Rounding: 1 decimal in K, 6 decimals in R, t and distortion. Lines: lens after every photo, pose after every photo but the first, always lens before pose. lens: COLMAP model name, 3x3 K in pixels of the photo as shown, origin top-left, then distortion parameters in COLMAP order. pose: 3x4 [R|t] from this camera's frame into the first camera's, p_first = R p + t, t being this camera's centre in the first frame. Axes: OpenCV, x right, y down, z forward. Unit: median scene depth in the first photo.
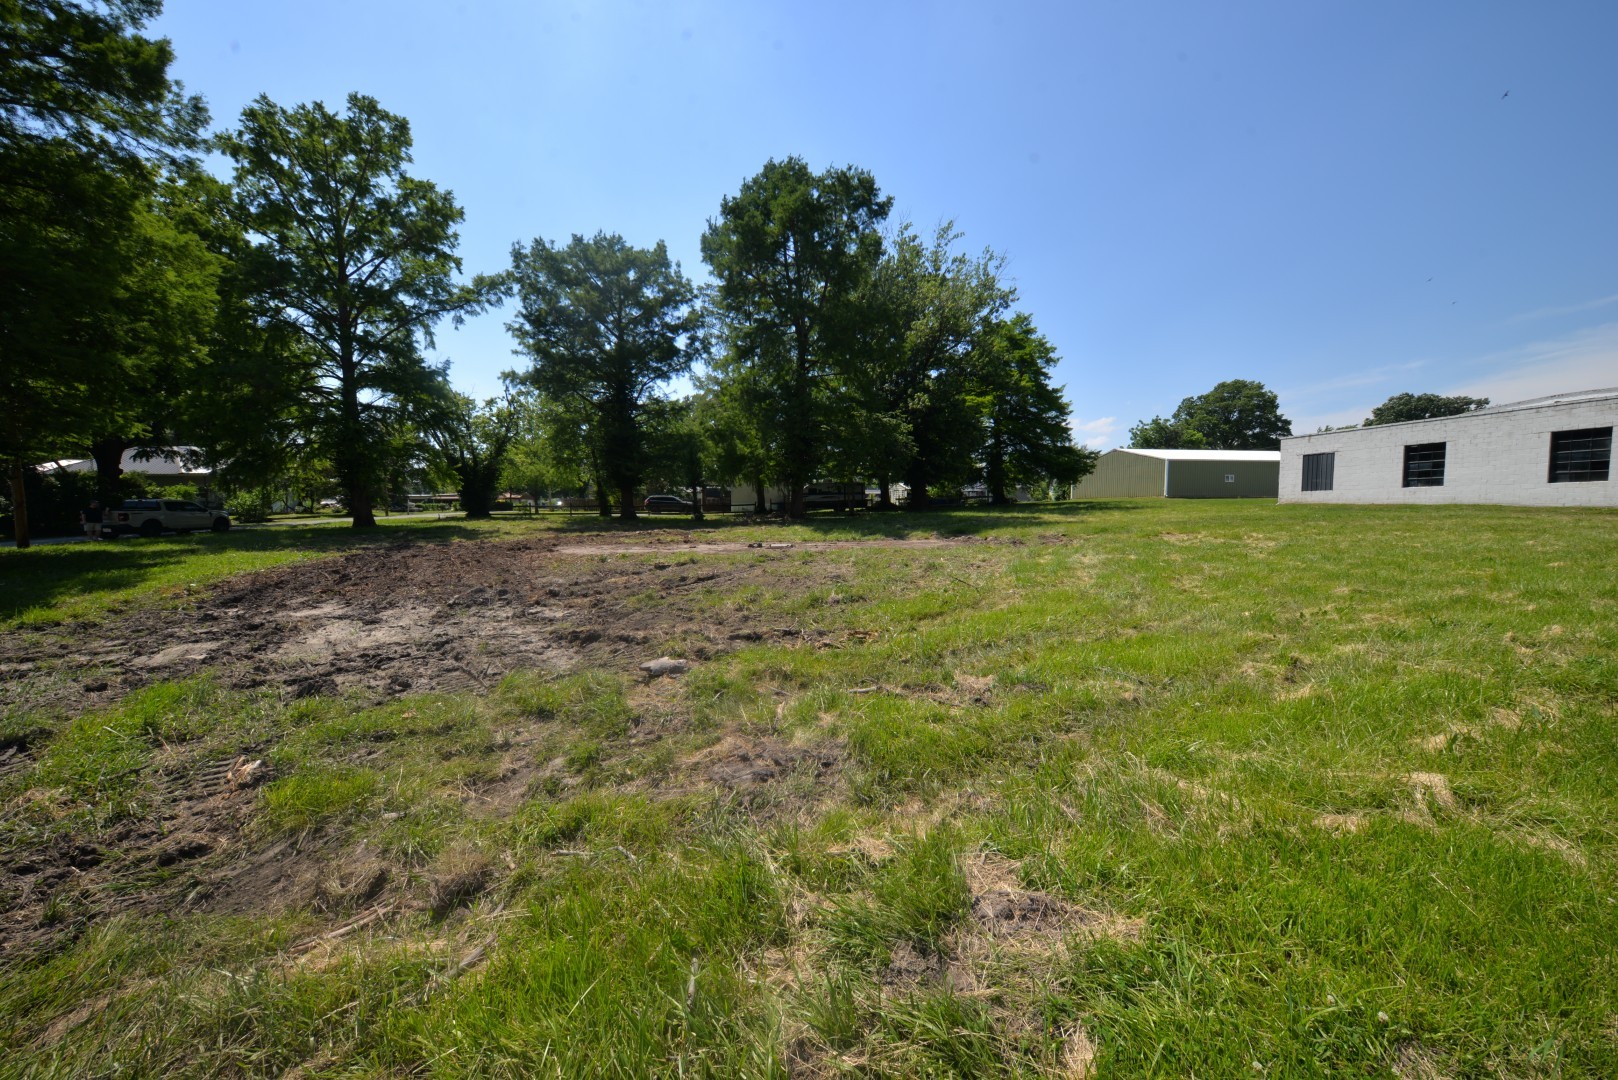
lens RADIAL K [[532.1, 0, 809.0], [0, 532.1, 540.0], [0, 0, 1]] dist [-0.000110, -0.003158]
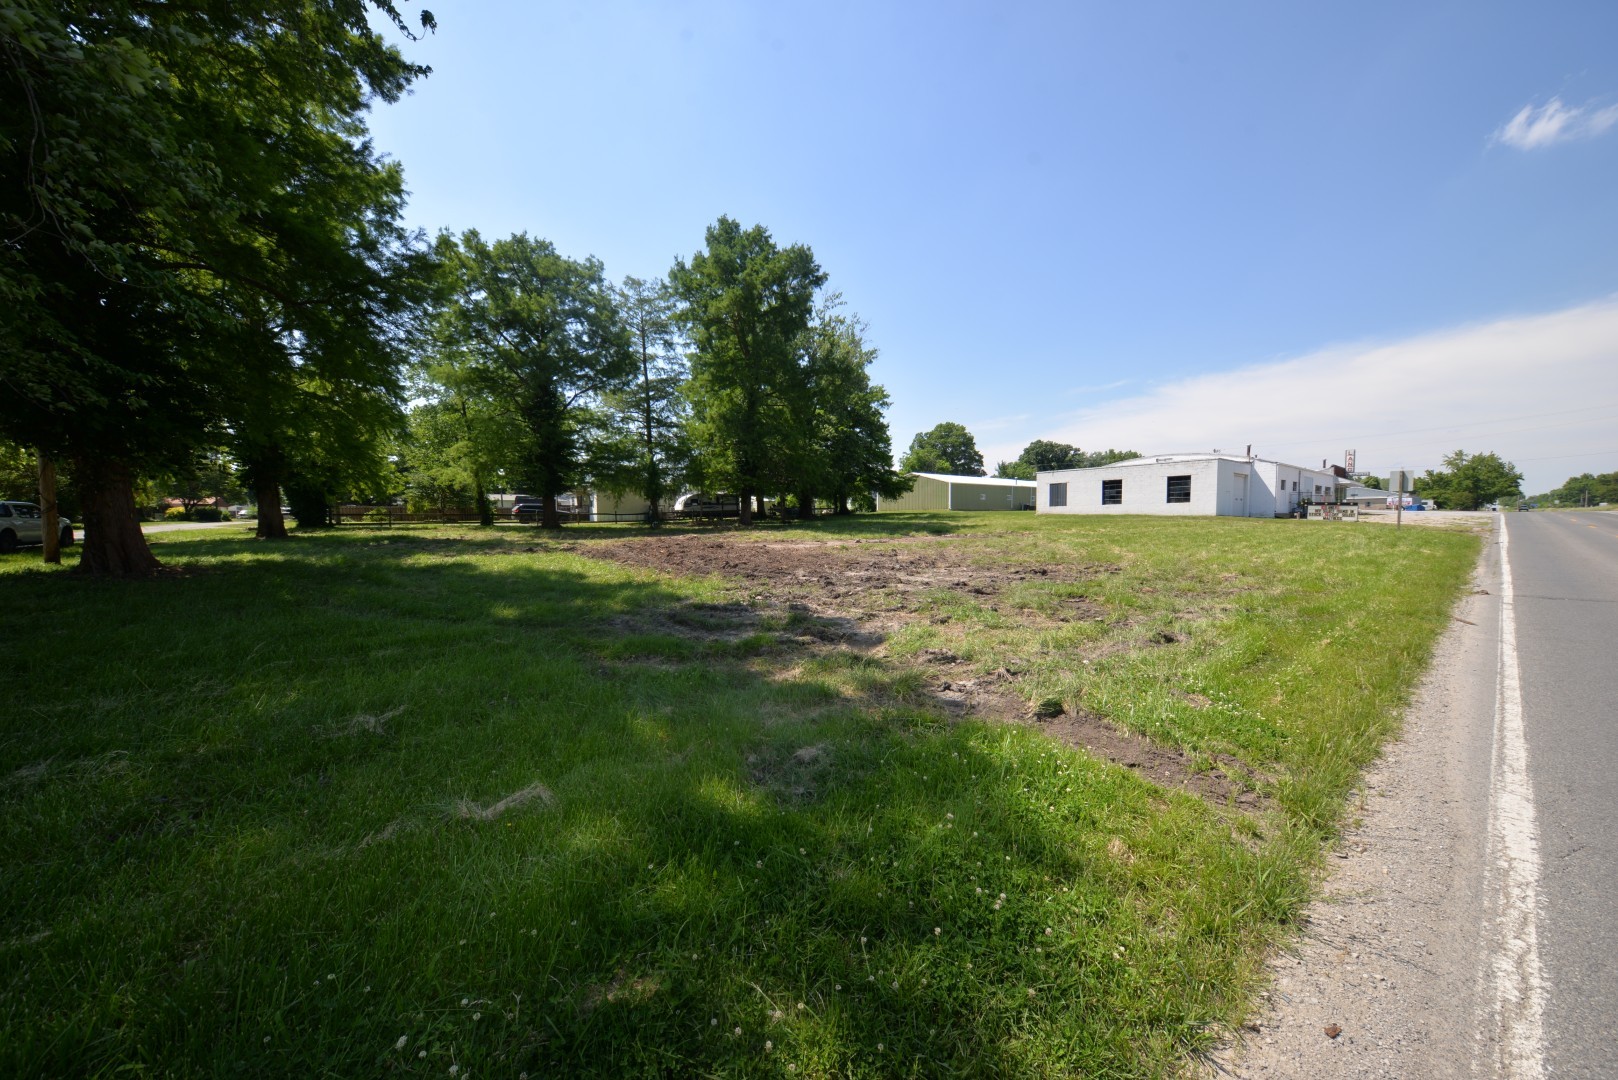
lens RADIAL K [[532.1, 0, 809.0], [0, 532.1, 540.0], [0, 0, 1]] dist [-0.000110, -0.003158]
pose [[0.894592, -0.018110, 0.446516, -0.425532], [0.028160, 0.999477, -0.015882, 0.012749], [-0.445995, 0.026782, 0.894635, -0.097324]]
